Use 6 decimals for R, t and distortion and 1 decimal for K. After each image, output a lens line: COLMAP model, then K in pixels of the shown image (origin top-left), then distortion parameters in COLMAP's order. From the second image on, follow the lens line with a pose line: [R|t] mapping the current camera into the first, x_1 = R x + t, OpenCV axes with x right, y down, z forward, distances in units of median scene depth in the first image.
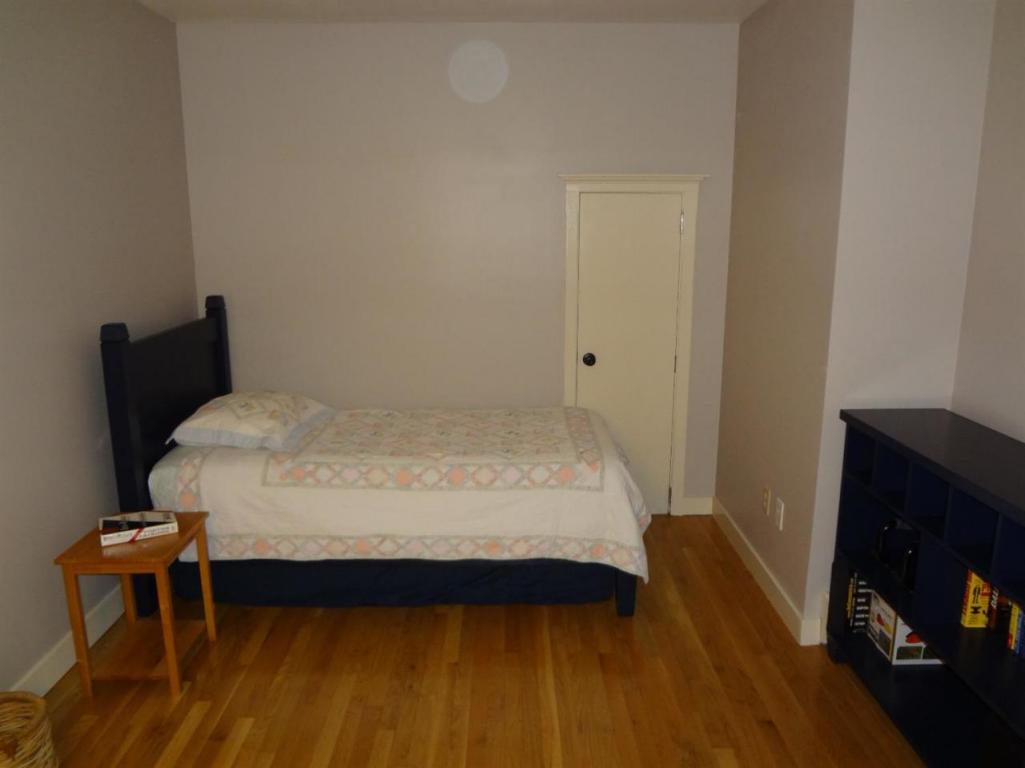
lens RADIAL K [[766.1, 0, 513.0], [0, 766.1, 381.3], [0, 0, 1]] dist [-0.049892, 0.011859]
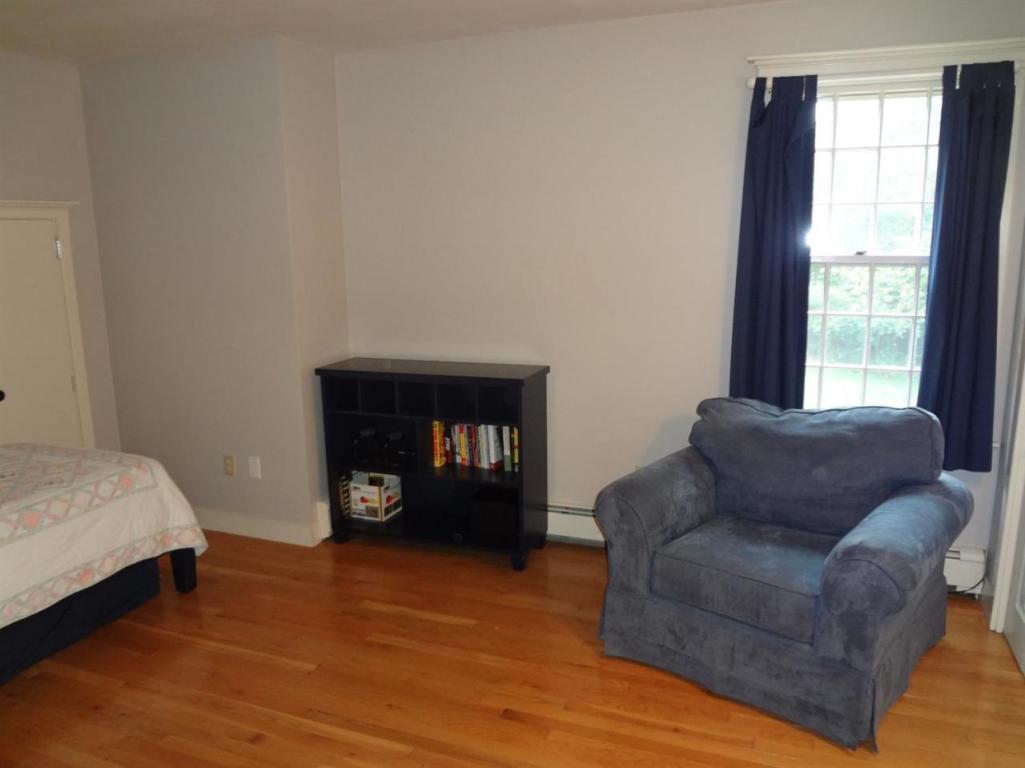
lens RADIAL K [[766.1, 0, 514.1], [0, 766.1, 385.9], [0, 0, 1]] dist [-0.049892, 0.011859]
pose [[0.367238, -0.185446, 0.911453, -0.662680], [0.212343, 0.970761, 0.111956, -0.010916], [-0.905564, 0.152426, 0.395878, 0.077855]]
